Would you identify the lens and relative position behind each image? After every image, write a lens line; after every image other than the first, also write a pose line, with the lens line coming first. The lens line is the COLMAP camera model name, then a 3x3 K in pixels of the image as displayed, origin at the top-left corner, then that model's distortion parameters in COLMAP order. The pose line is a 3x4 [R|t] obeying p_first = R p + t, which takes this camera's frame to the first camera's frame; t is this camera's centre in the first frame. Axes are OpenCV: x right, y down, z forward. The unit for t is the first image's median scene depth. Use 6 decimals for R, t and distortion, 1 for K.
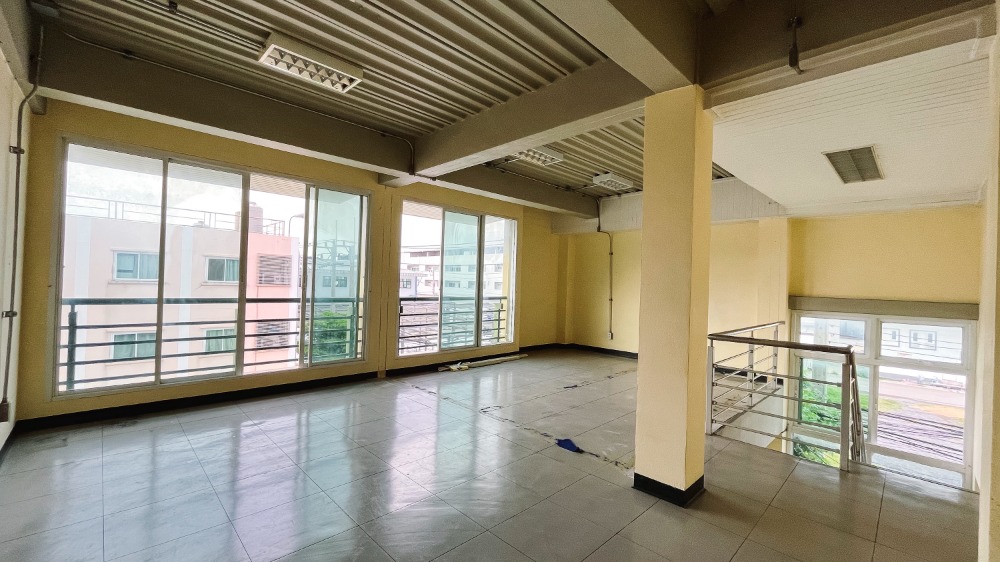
lens RADIAL K [[413.4, 0, 500.0], [0, 413.4, 281.0], [0, 0, 1]] dist [-0.000711, -0.000416]
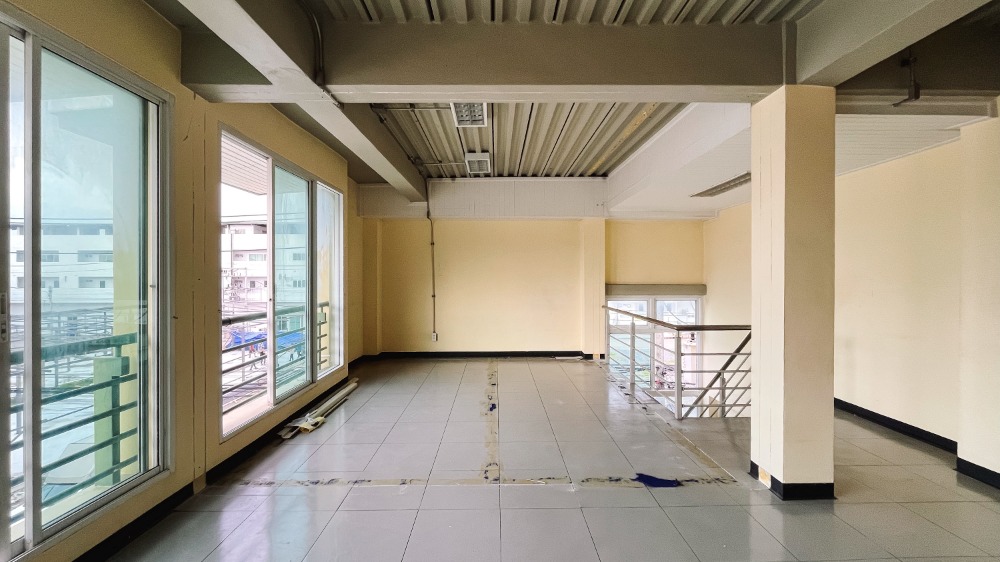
lens RADIAL K [[413.4, 0, 500.0], [0, 413.4, 281.0], [0, 0, 1]] dist [-0.000711, -0.000416]
pose [[0.681623, -0.040842, 0.730562, -0.386641], [0.019405, 0.999099, 0.037750, -0.024192], [-0.731446, -0.011555, 0.681802, 0.408911]]
